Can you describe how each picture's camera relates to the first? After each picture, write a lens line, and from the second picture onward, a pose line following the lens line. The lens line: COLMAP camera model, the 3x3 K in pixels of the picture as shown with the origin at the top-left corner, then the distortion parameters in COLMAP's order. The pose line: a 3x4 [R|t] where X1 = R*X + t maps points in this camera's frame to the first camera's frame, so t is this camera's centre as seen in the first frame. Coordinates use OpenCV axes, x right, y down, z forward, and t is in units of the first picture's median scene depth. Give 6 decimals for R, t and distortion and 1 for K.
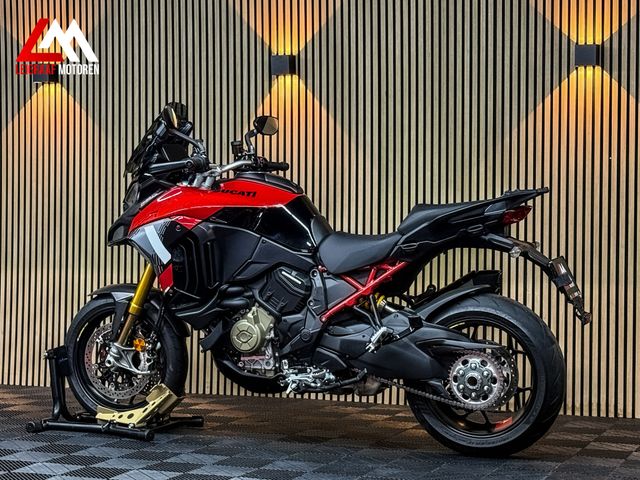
lens RADIAL K [[1371.1, 0, 322.7], [0, 1371.1, 235.6], [0, 0, 1]] dist [0.126488, 0.000000]
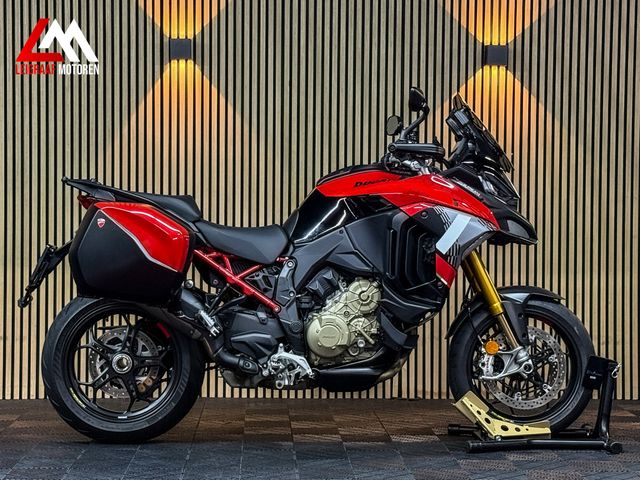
lens RADIAL K [[1371.1, 0, 325.6], [0, 1371.1, 251.3], [0, 0, 1]] dist [0.126488, 0.000000]
pose [[0.917894, -0.011458, 0.396660, -0.381760], [0.002057, 0.999707, 0.024117, -0.008221], [-0.396820, -0.021321, 0.917649, 0.098260]]
